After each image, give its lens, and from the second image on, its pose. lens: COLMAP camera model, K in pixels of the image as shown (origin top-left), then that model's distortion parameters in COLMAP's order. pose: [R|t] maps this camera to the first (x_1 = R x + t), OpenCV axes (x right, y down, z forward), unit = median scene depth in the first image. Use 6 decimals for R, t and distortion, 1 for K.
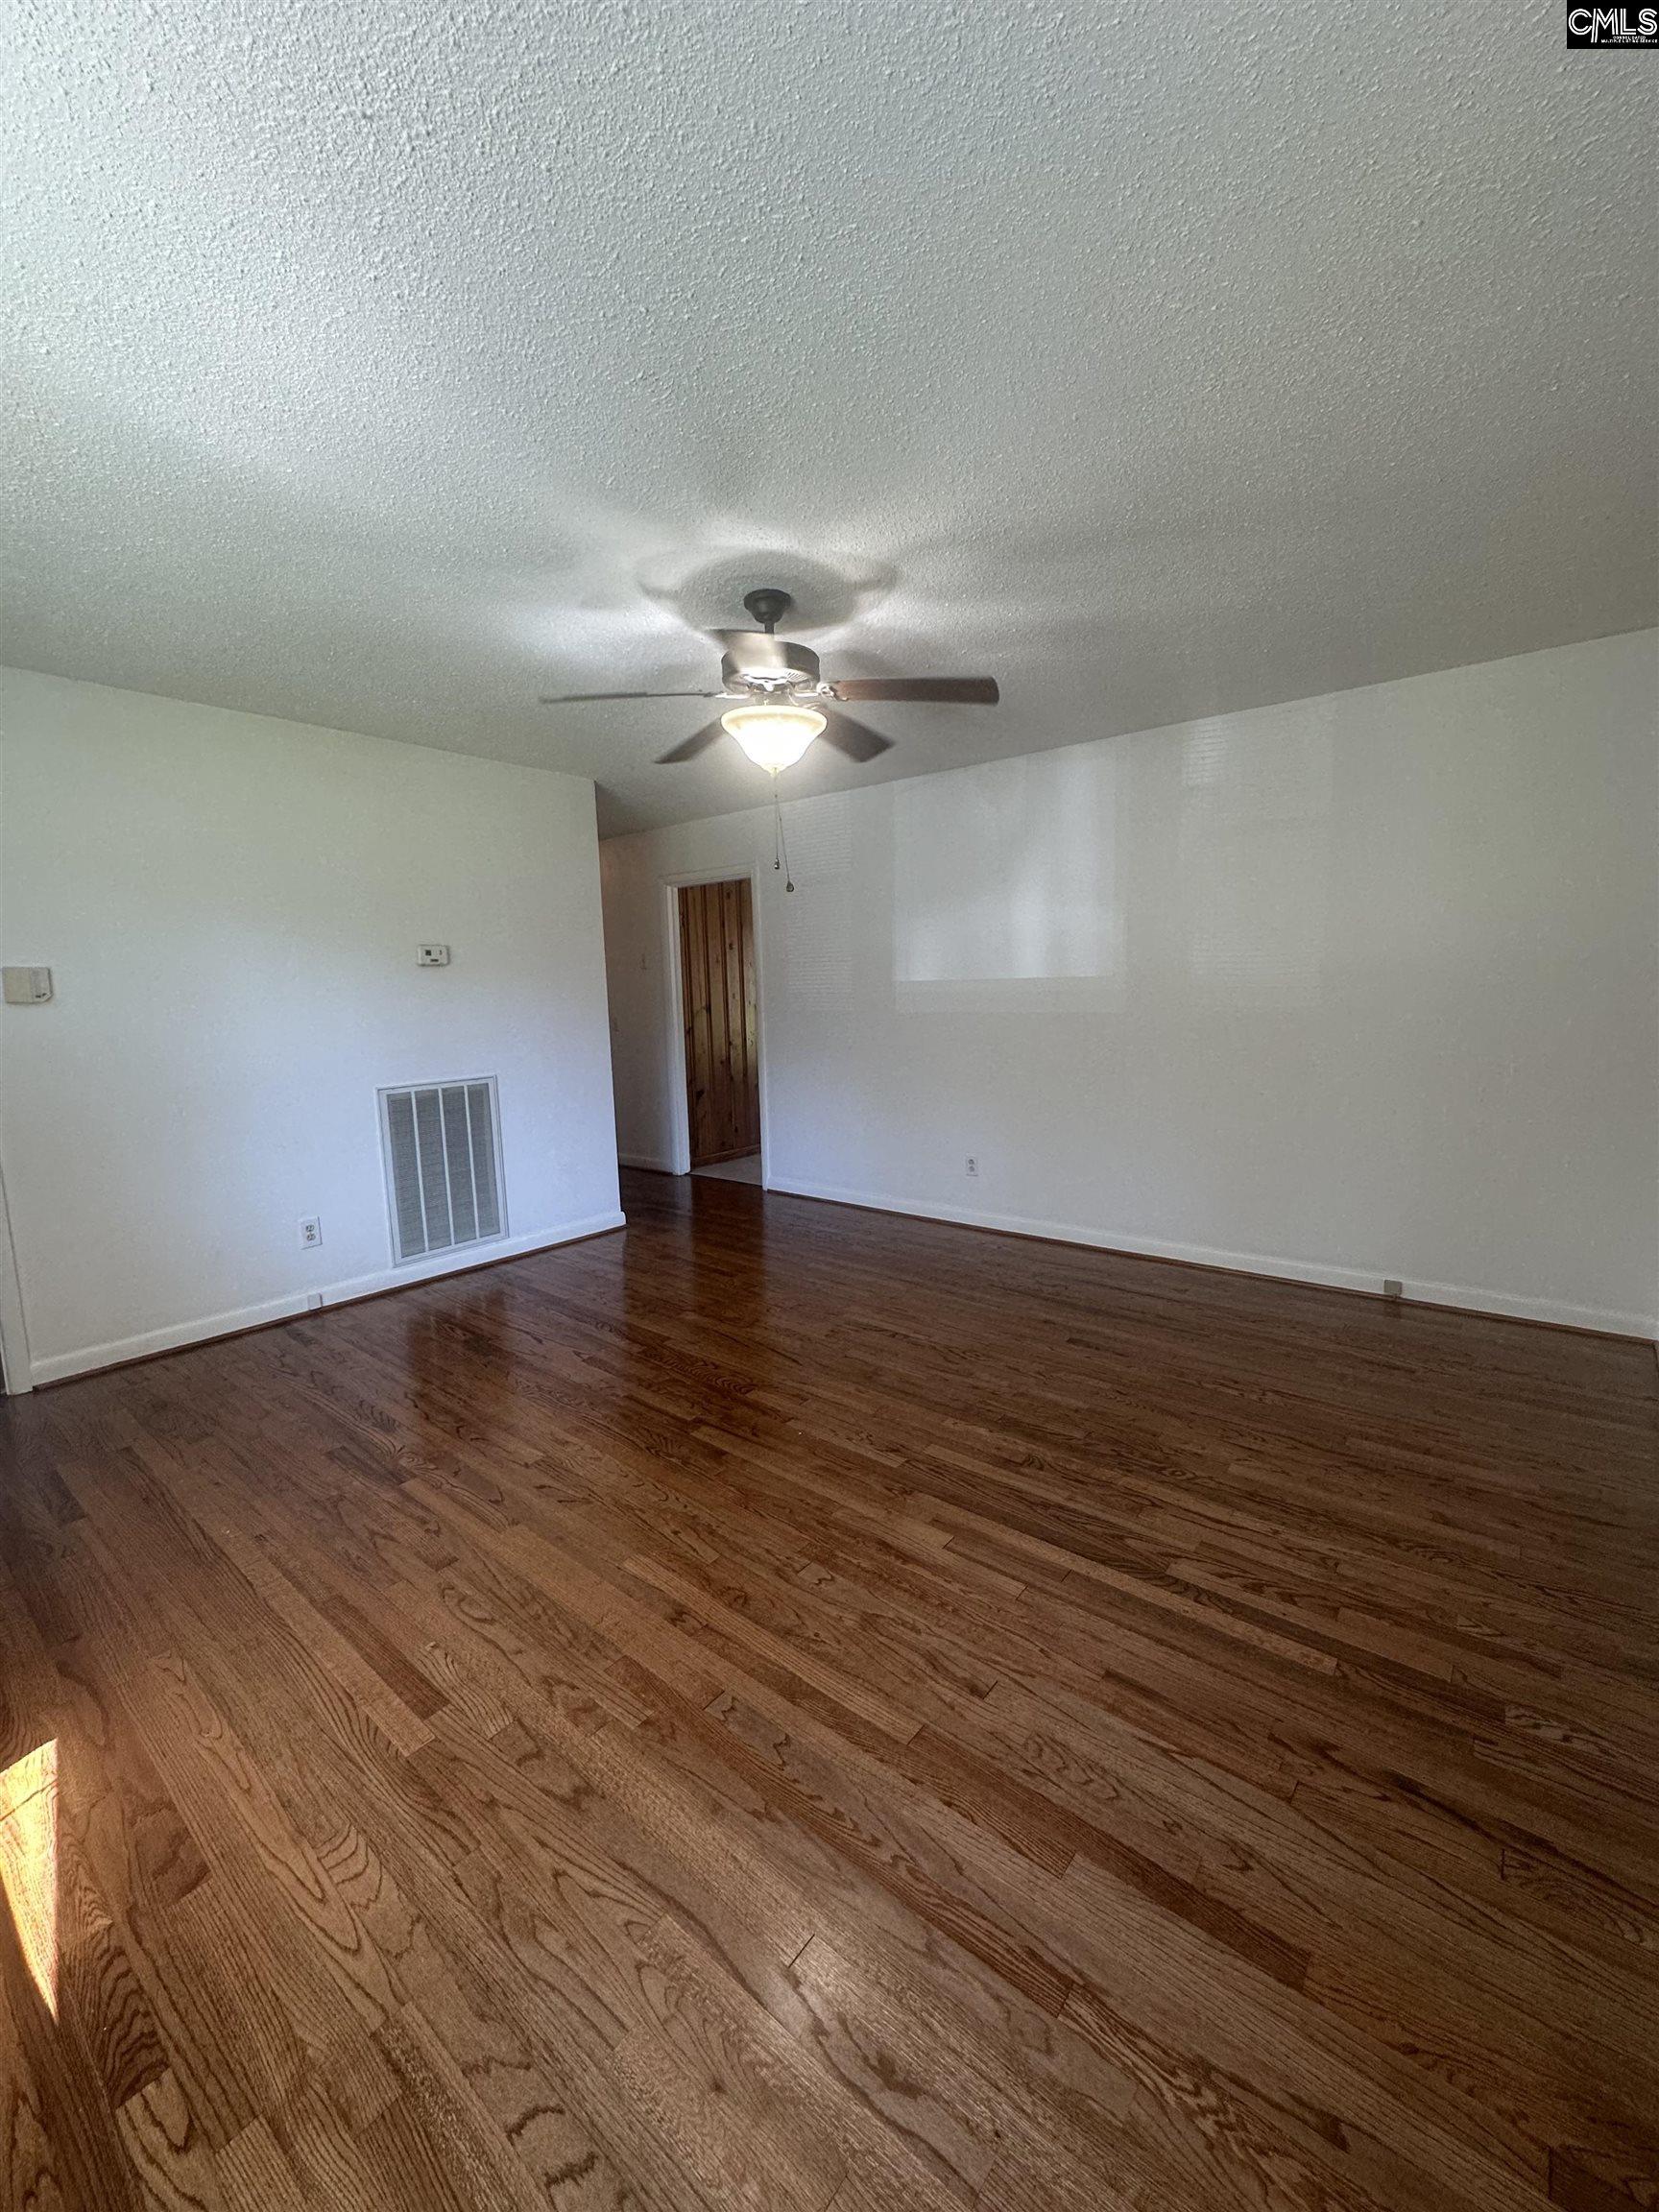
lens RADIAL K [[883.1, 0, 837.1], [0, 883.1, 1105.1], [0, 0, 1]] dist [-0.004271, 0.000459]
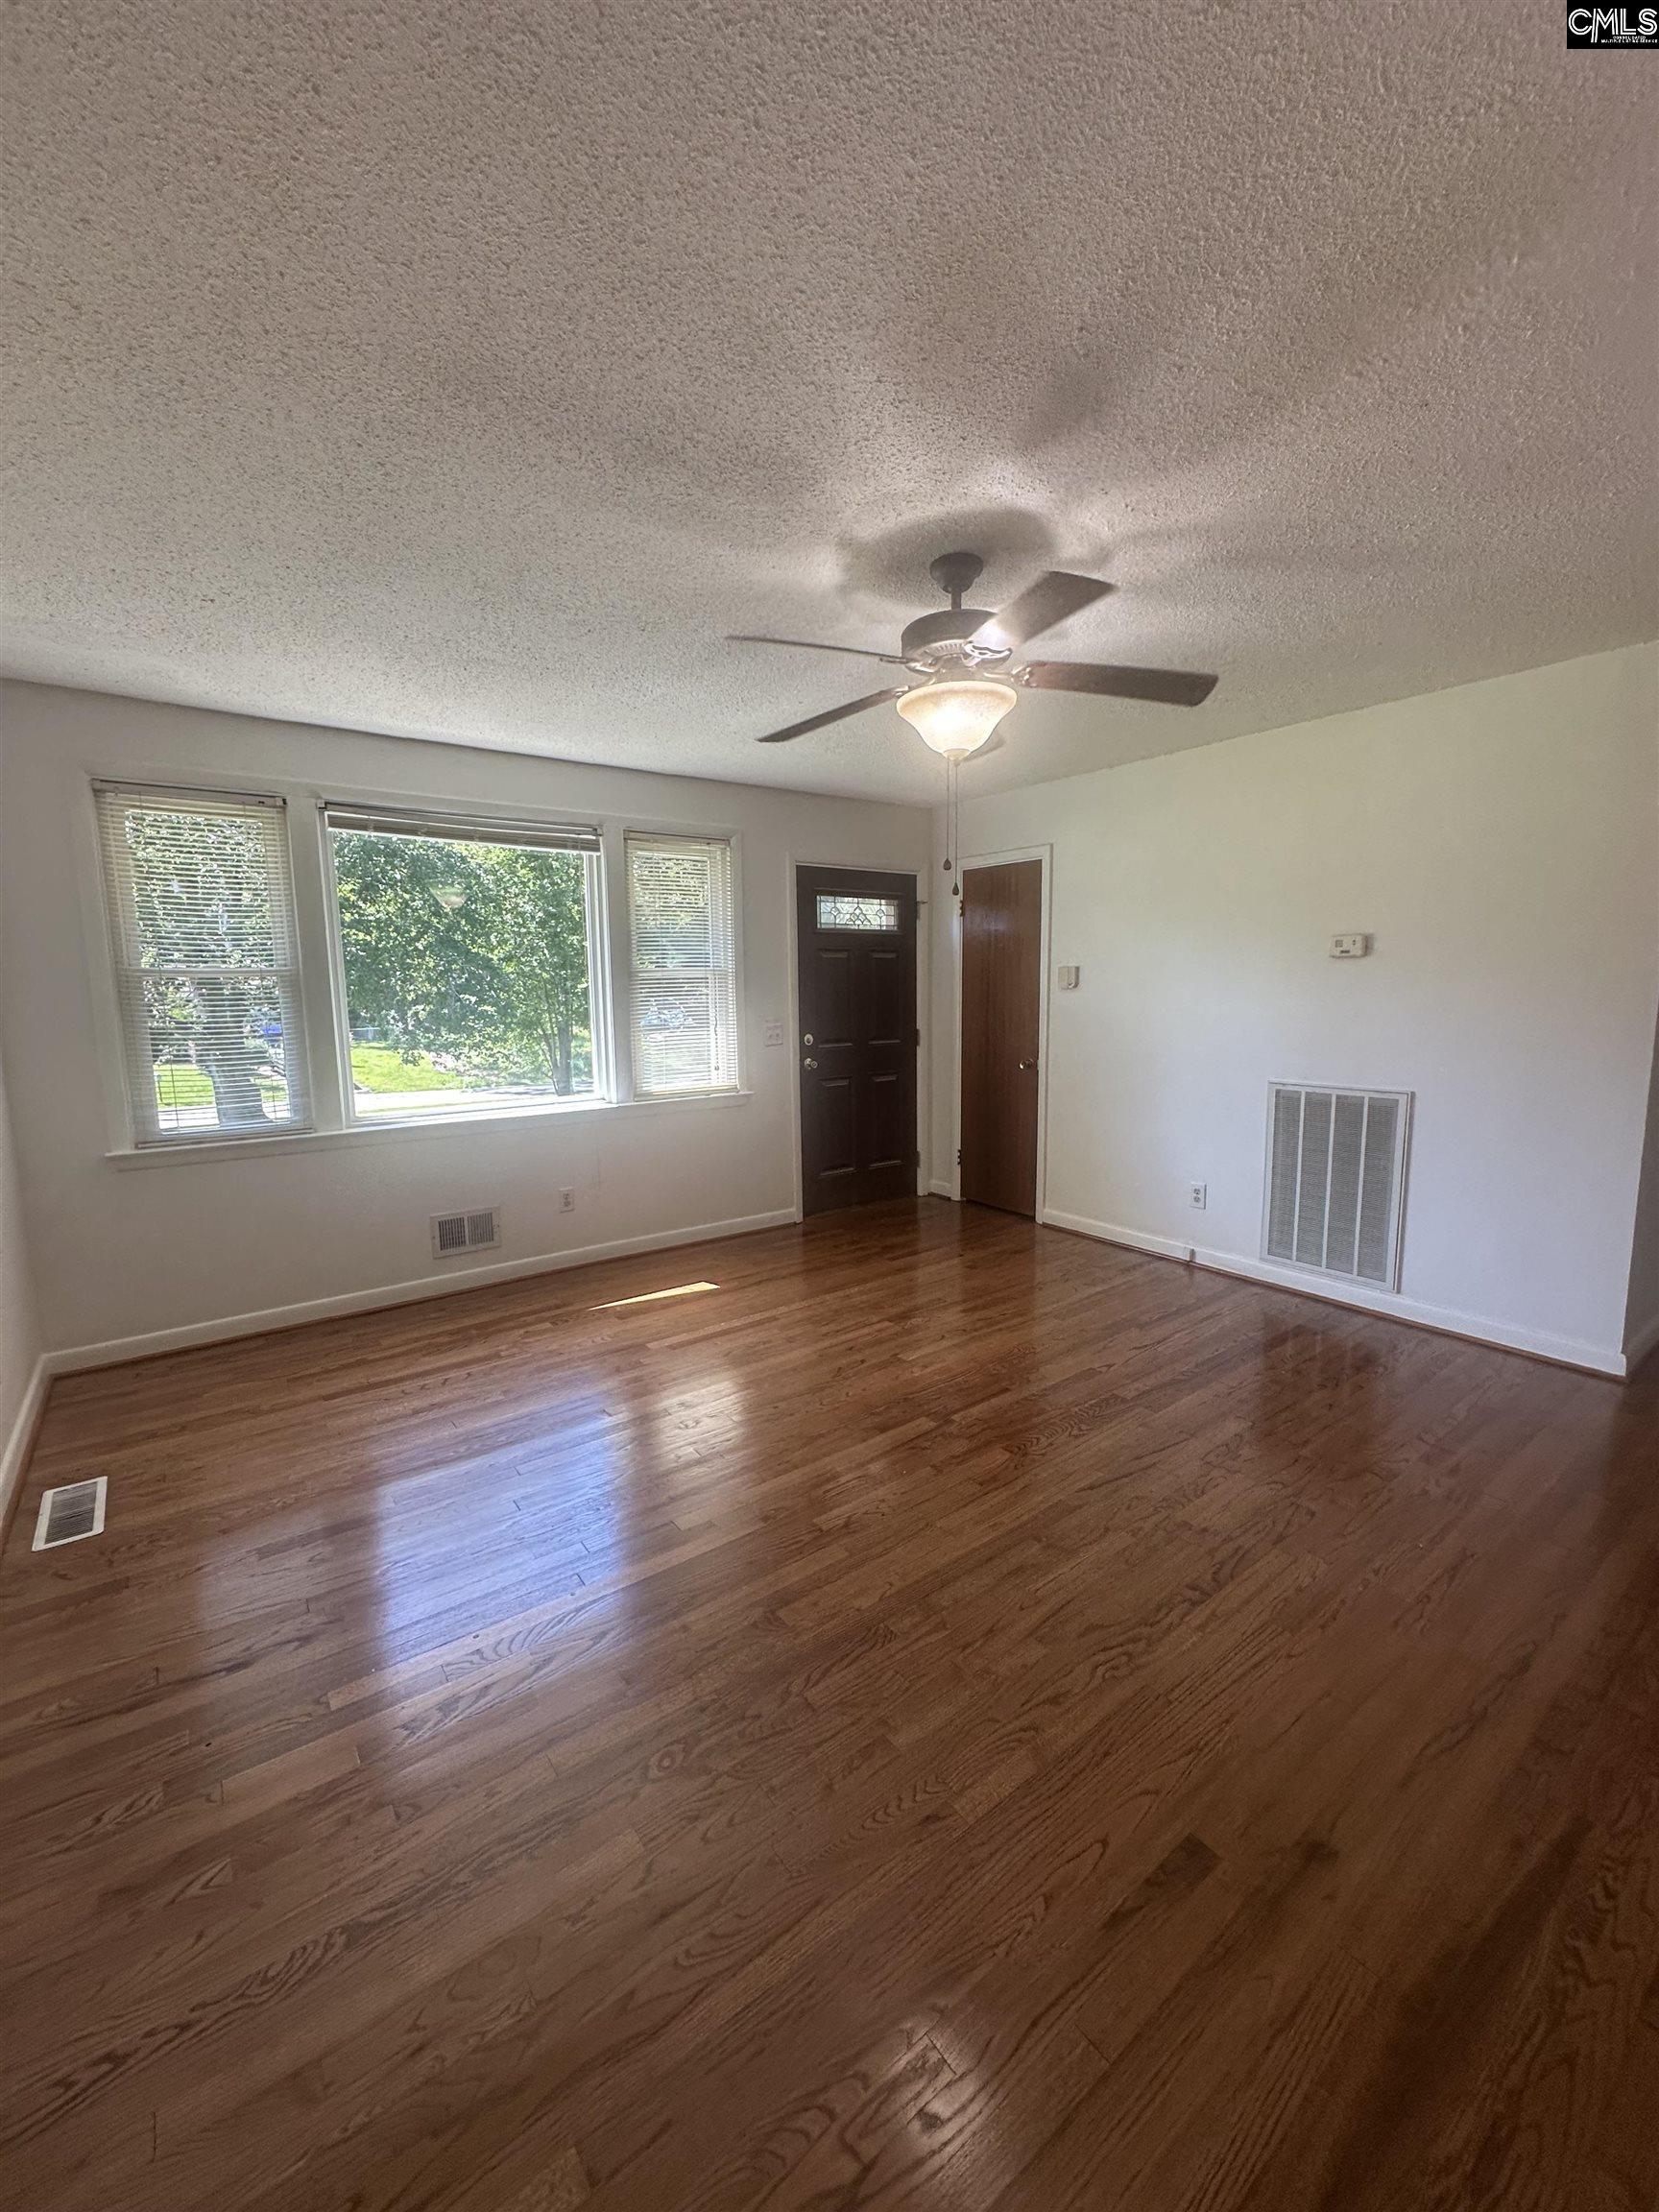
lens RADIAL K [[883.1, 0, 829.4], [0, 883.1, 1119.1], [0, 0, 1]] dist [-0.004271, 0.000459]
pose [[-0.244922, 0.176319, -0.953375, 0.658715], [-0.118388, 0.970528, 0.209905, -0.149905], [0.962288, 0.164279, -0.216830, 0.861683]]
